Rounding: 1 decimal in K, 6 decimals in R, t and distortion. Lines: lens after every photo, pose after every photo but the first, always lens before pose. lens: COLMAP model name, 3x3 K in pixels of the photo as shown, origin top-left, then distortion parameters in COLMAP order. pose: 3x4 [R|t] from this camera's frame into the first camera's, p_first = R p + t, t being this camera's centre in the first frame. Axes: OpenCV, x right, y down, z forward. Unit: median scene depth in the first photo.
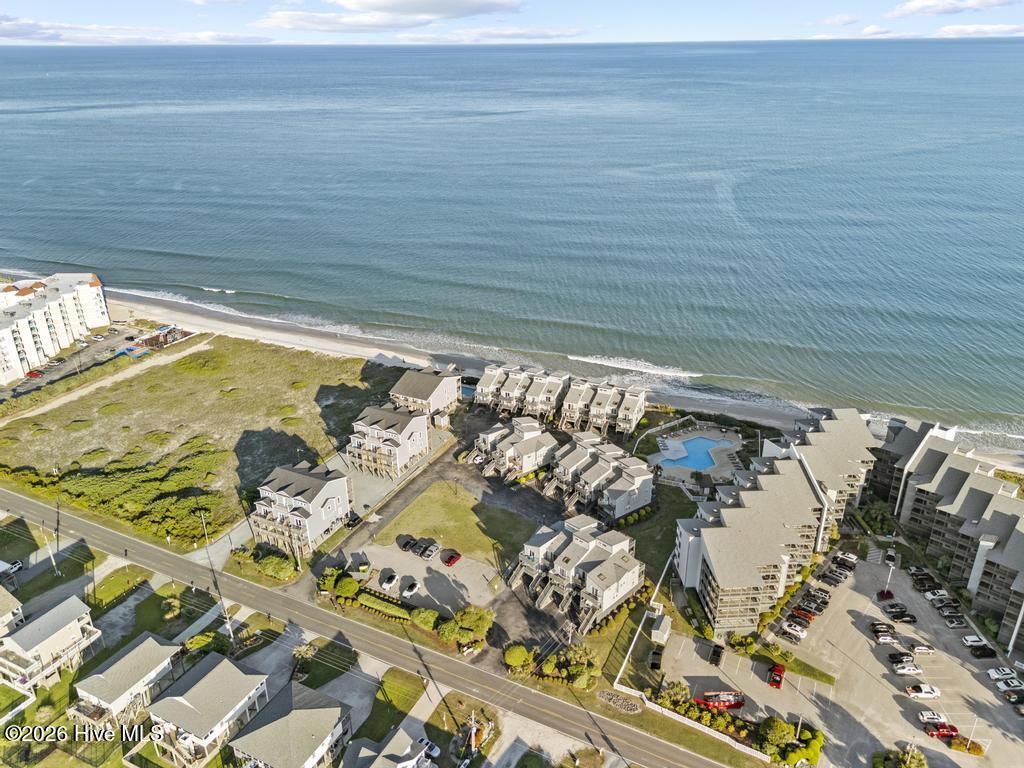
lens RADIAL K [[754.3, 0, 516.2], [0, 754.3, 387.0], [0, 0, 1]] dist [0.074615, -0.069453]
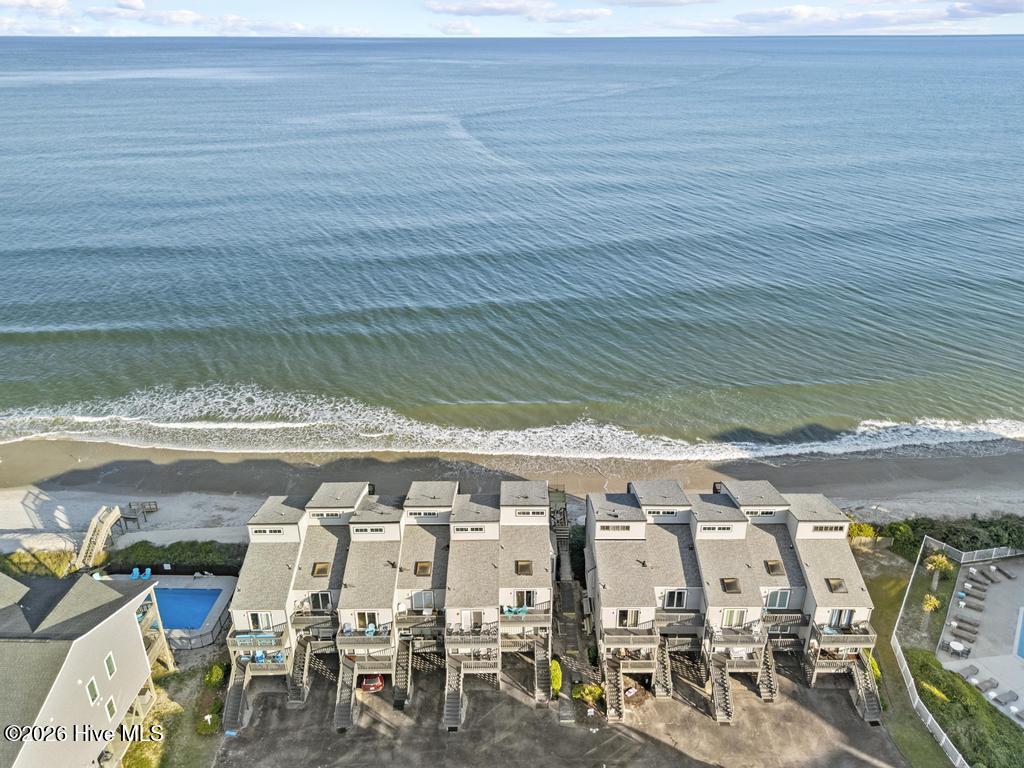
lens RADIAL K [[754.3, 0, 516.2], [0, 754.3, 387.0], [0, 0, 1]] dist [0.074615, -0.069453]
pose [[0.908104, -0.171302, 0.382102, -0.055883], [0.169907, 0.984740, 0.037672, -0.075341], [-0.382724, 0.030712, 0.923352, 0.794729]]
